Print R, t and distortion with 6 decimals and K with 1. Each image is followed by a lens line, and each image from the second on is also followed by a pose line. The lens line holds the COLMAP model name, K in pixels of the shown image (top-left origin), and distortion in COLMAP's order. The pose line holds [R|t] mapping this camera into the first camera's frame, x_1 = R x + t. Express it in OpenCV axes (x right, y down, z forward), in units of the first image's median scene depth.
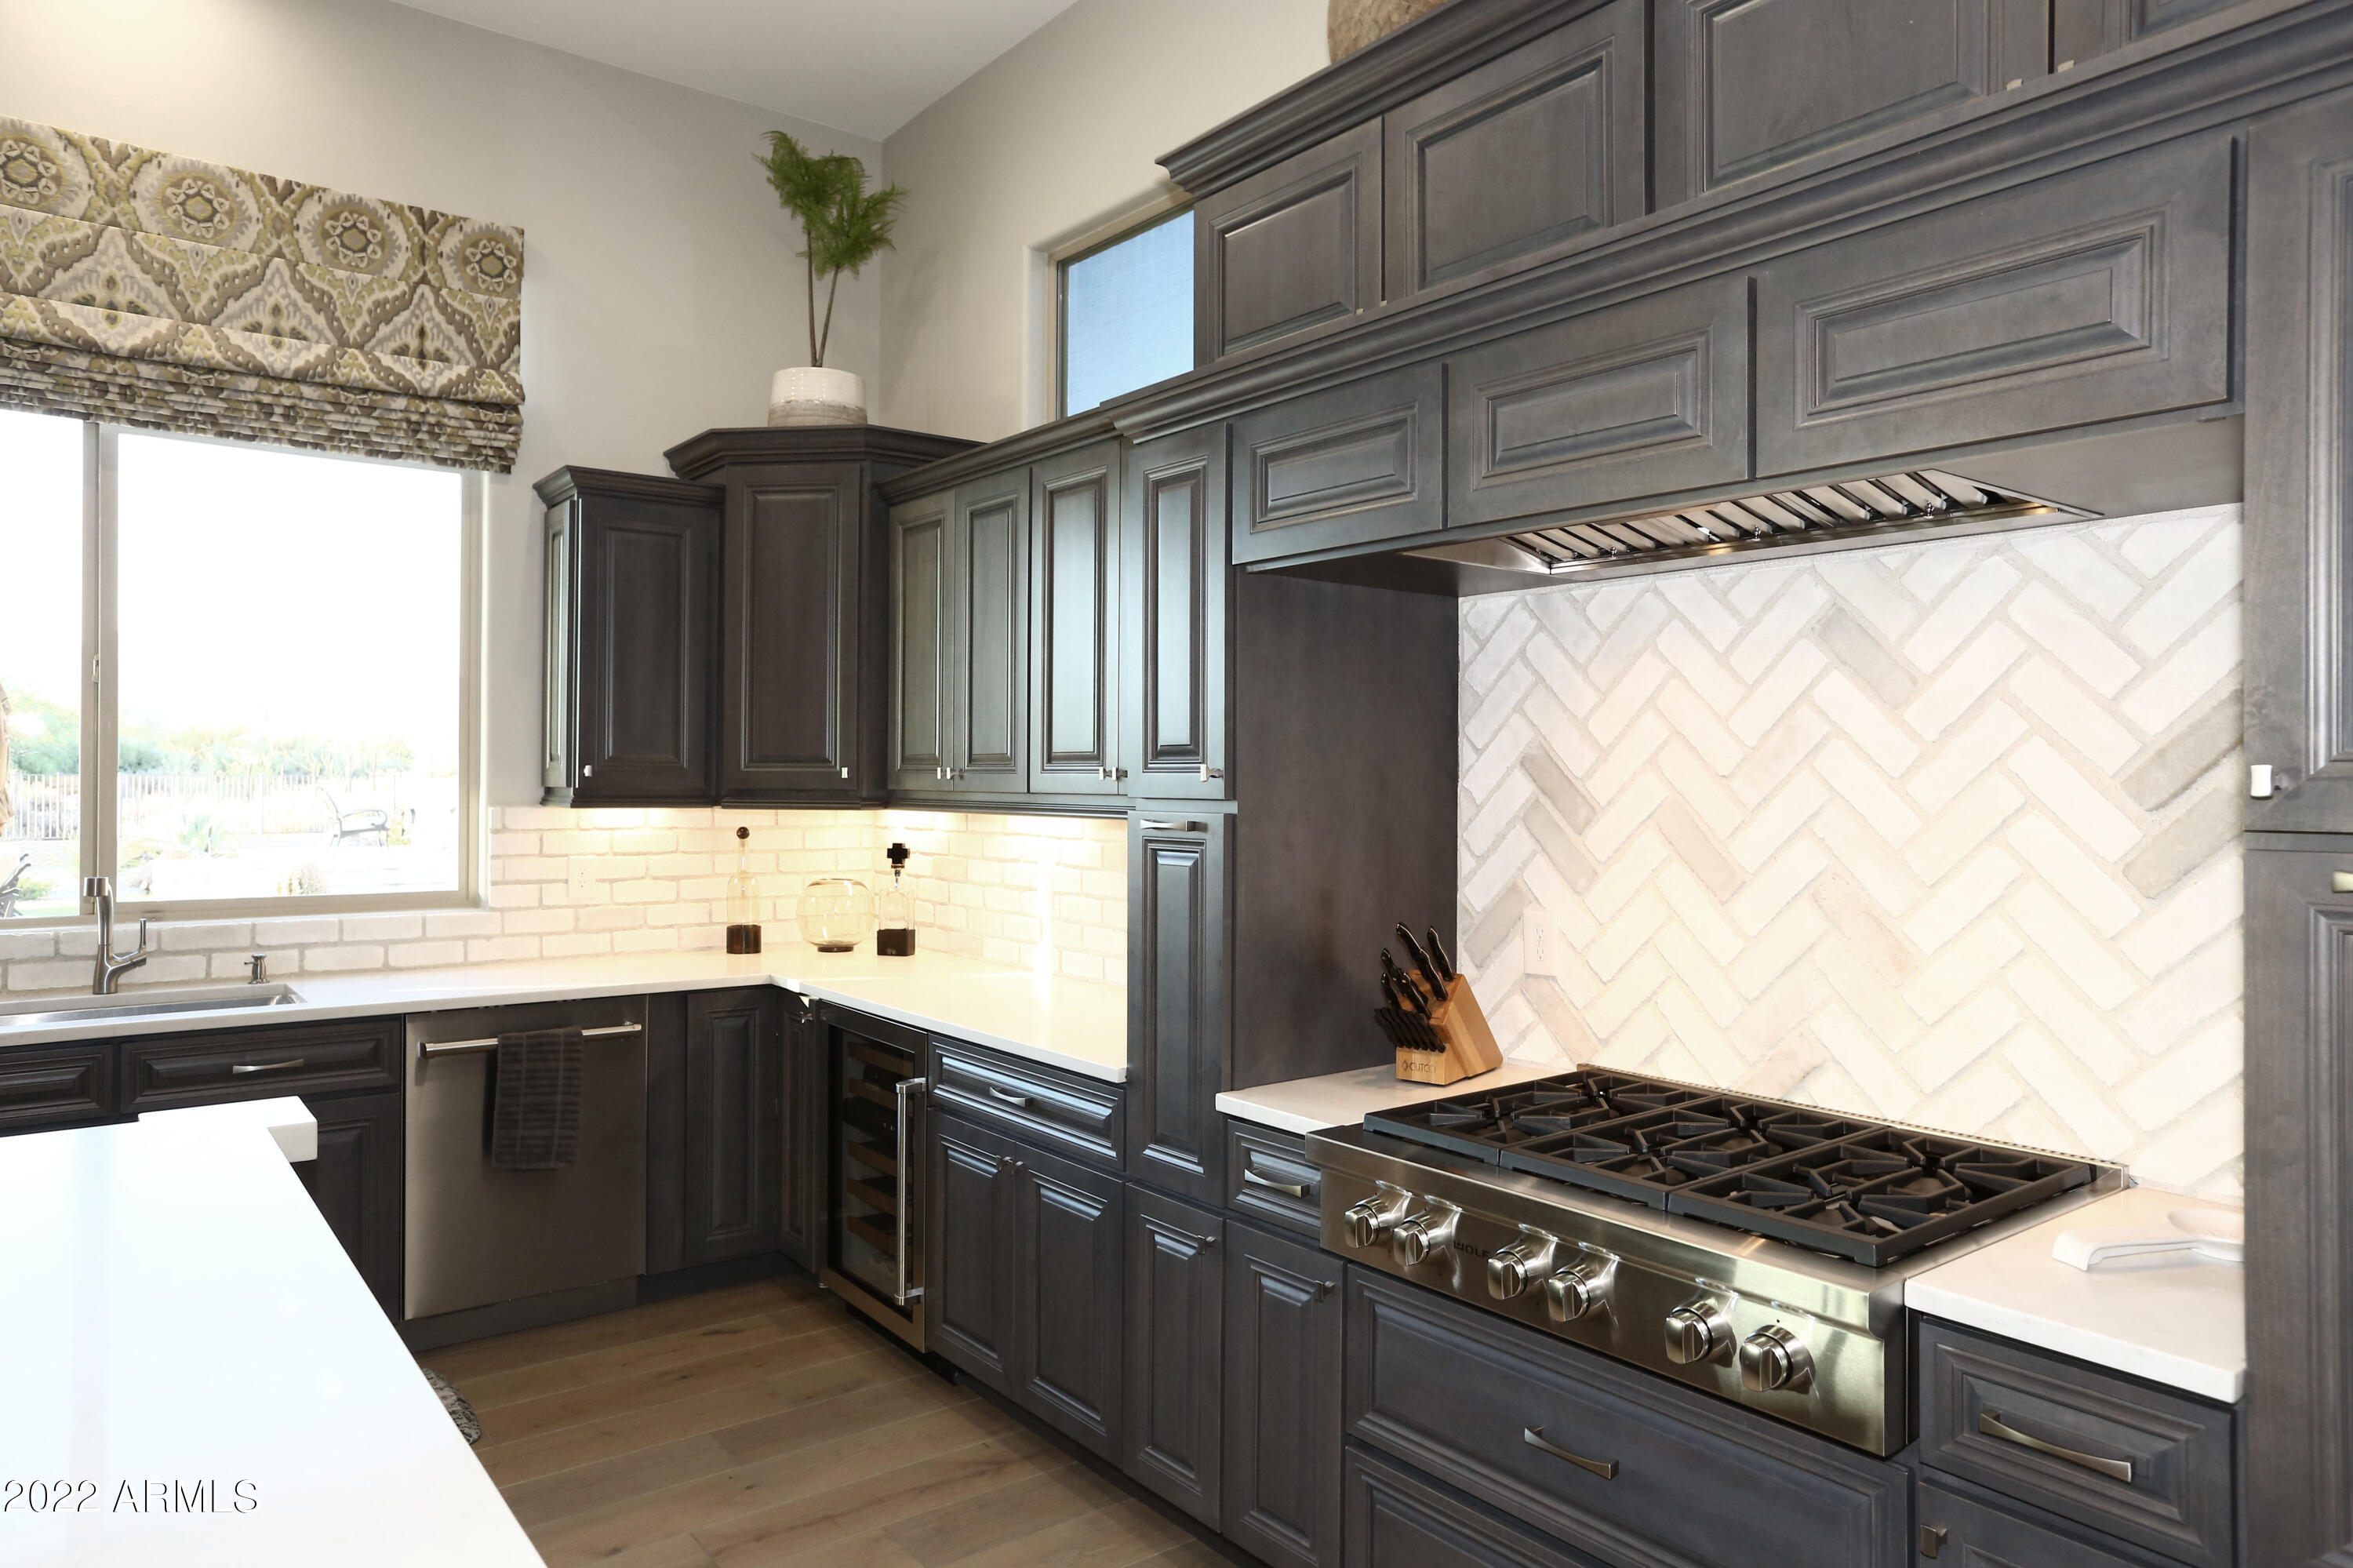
lens RADIAL K [[1544.2, 0, 1176.5], [0, 1544.2, 784.0], [0, 0, 1]] dist [-0.035709, 0.063702]
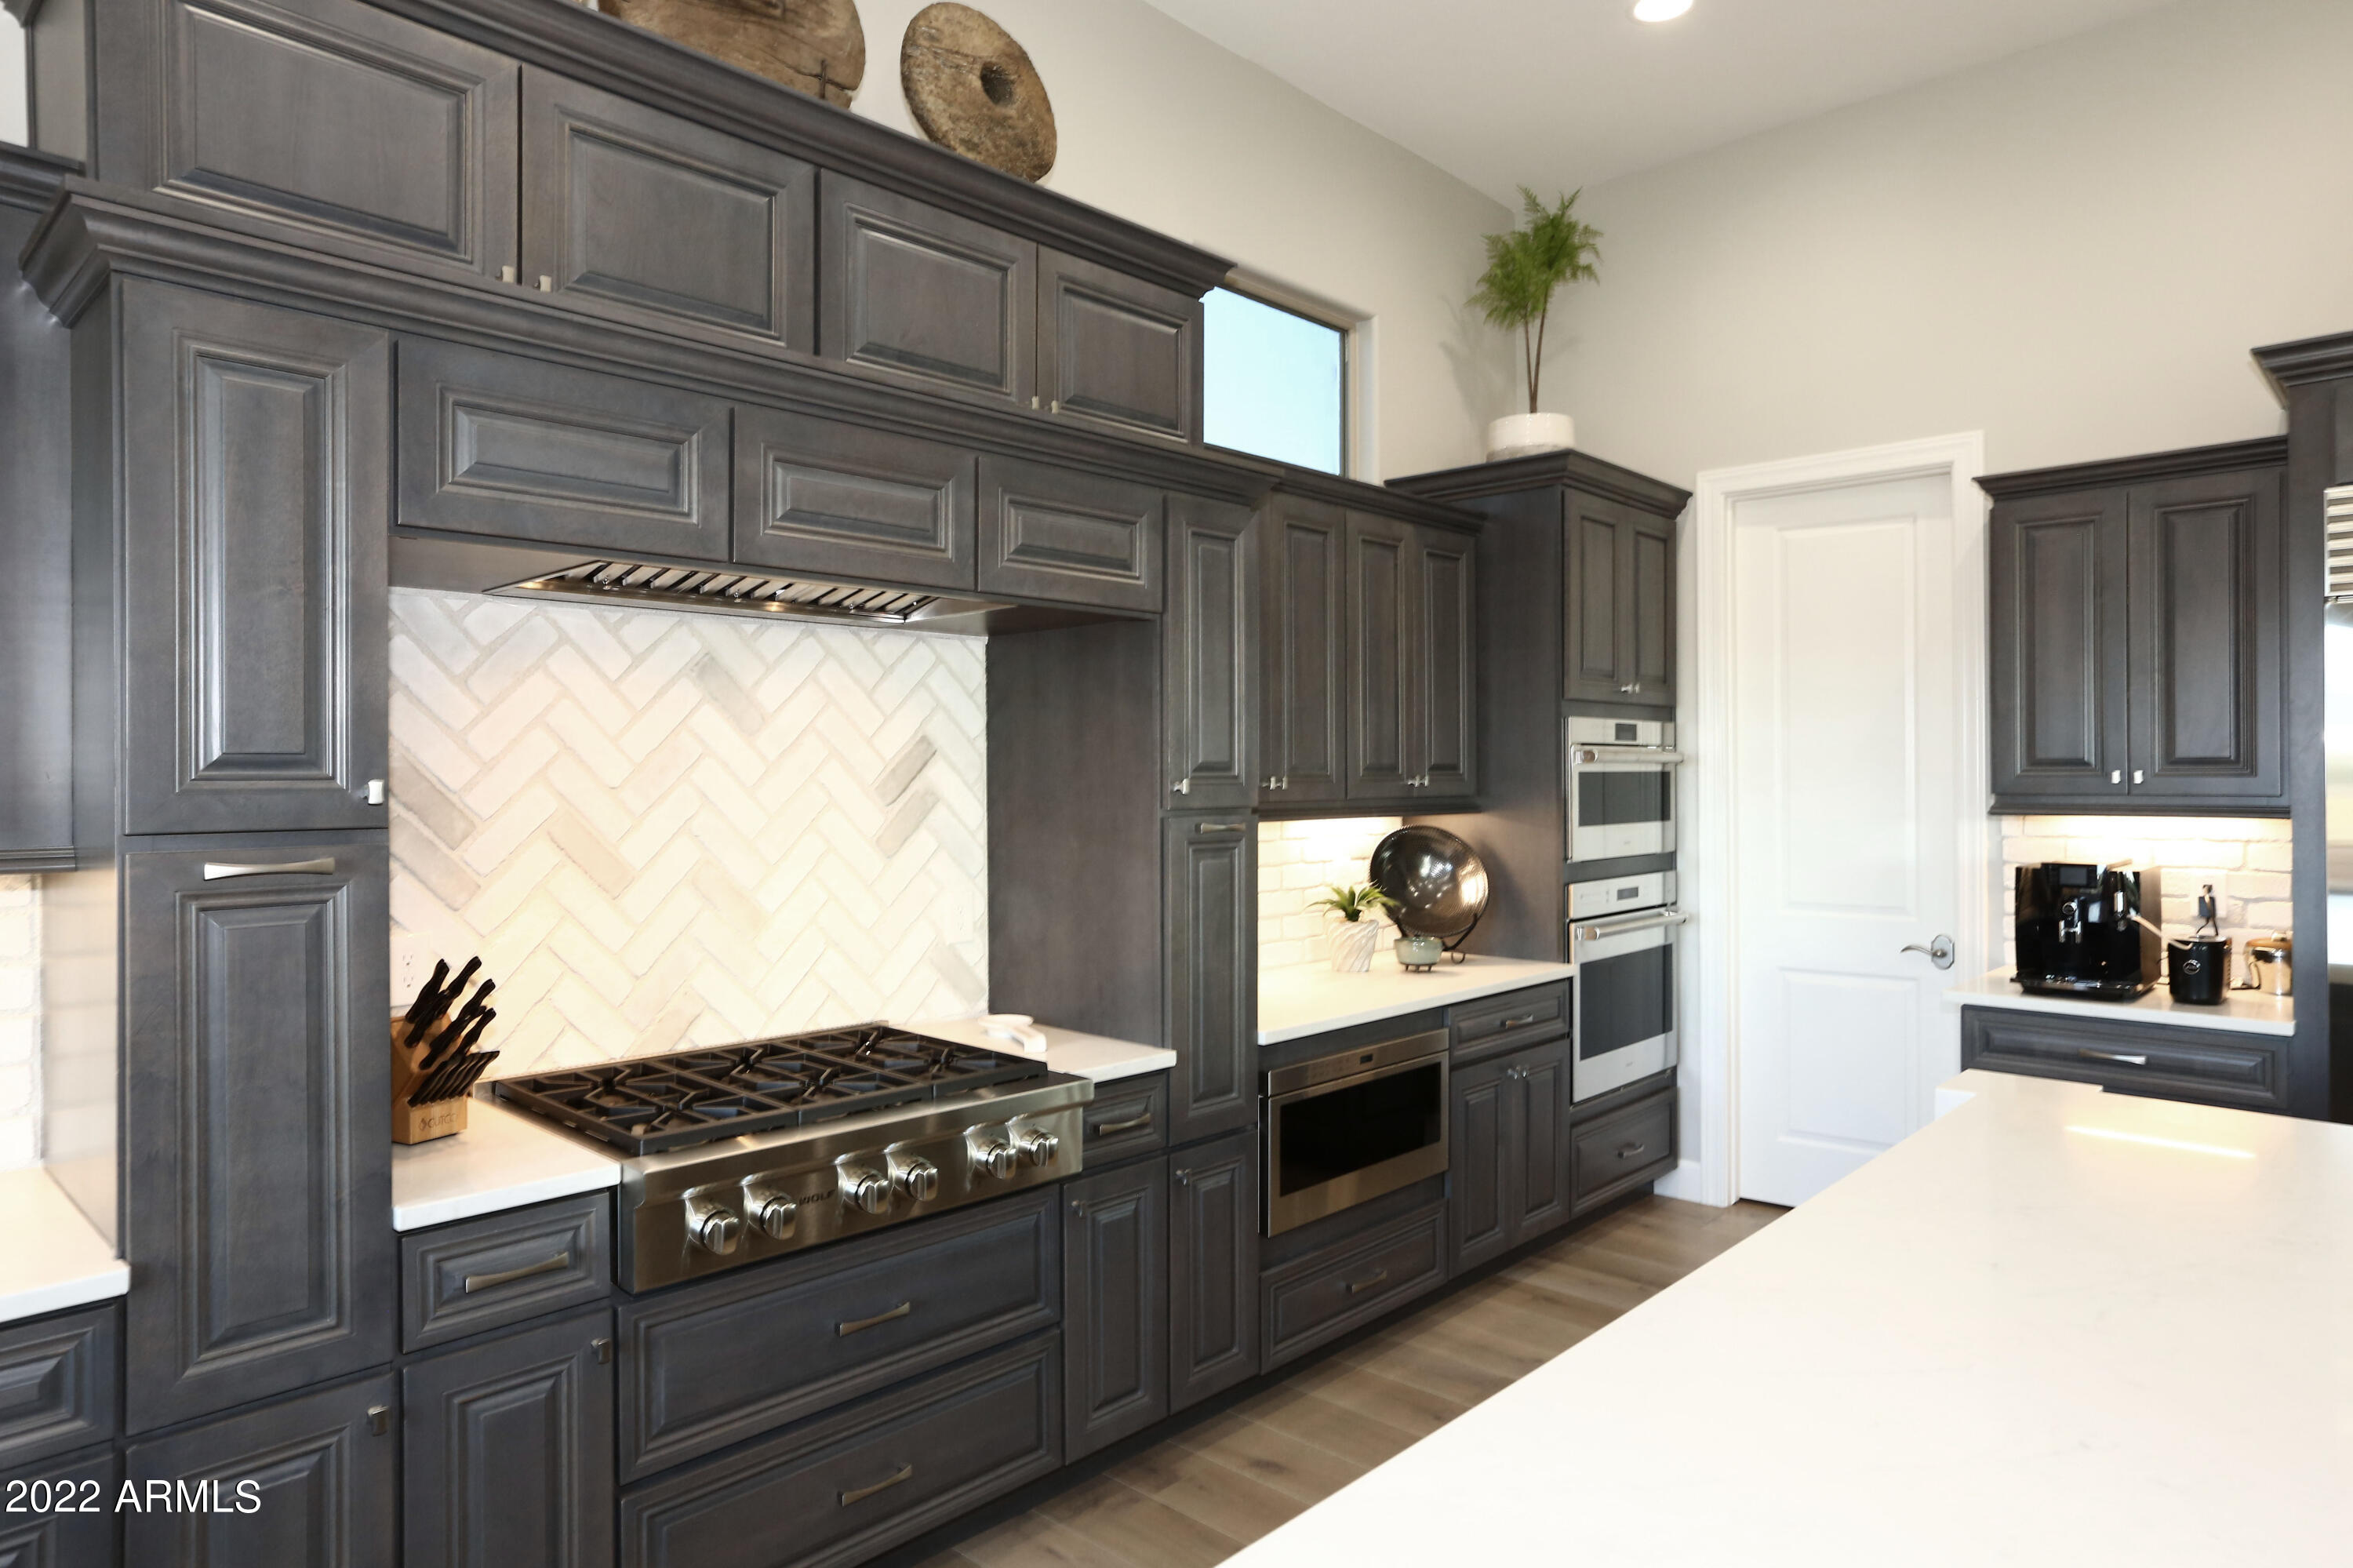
lens RADIAL K [[1436.1, 0, 1176.5], [0, 1436.1, 784.0], [0, 0, 1]] dist [-0.047104, 0.083144]
pose [[-0.173520, -0.009677, 0.984783, -0.535299], [0.007703, 0.999908, 0.011183, -0.011603], [-0.984800, 0.009527, -0.173430, 0.535390]]
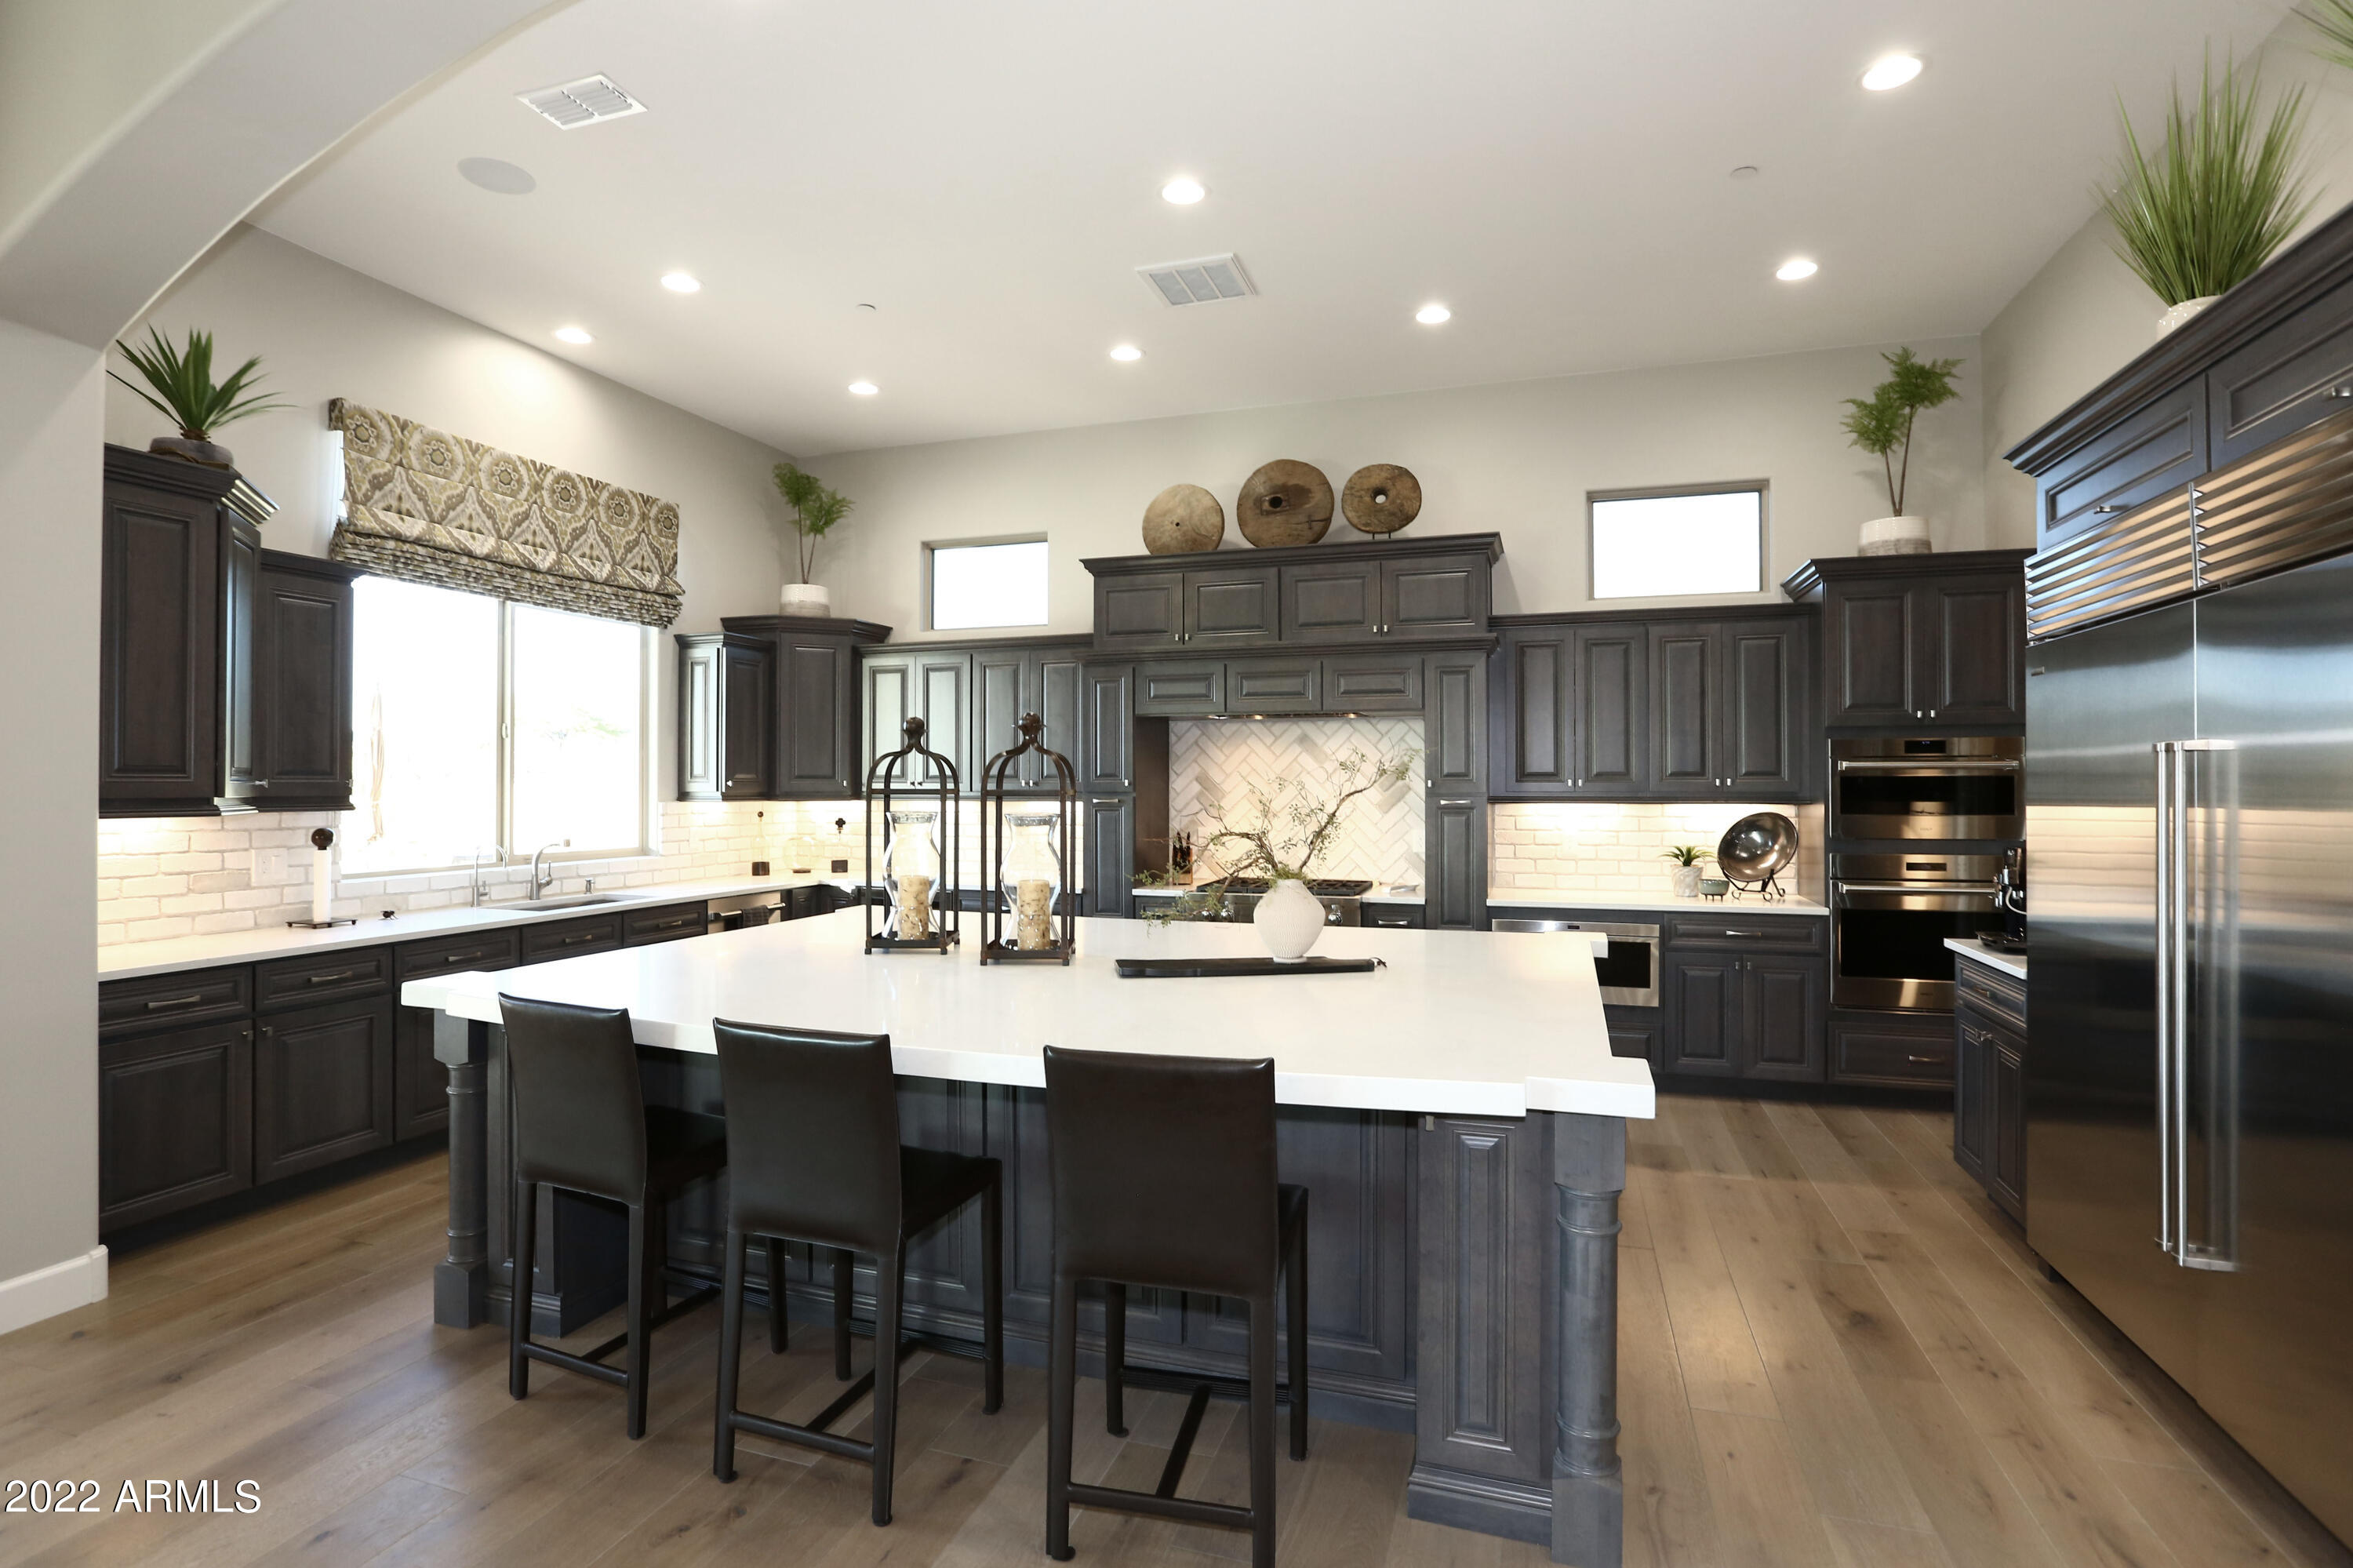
lens RADIAL K [[1160.1, 0, 1176.5], [0, 1160.1, 784.0], [0, 0, 1]] dist [-0.001728, 0.000129]
pose [[0.817239, -0.005495, 0.576272, -0.868164], [0.008075, 0.999966, -0.001917, -0.000146], [-0.576242, 0.006219, 0.817256, -0.644527]]
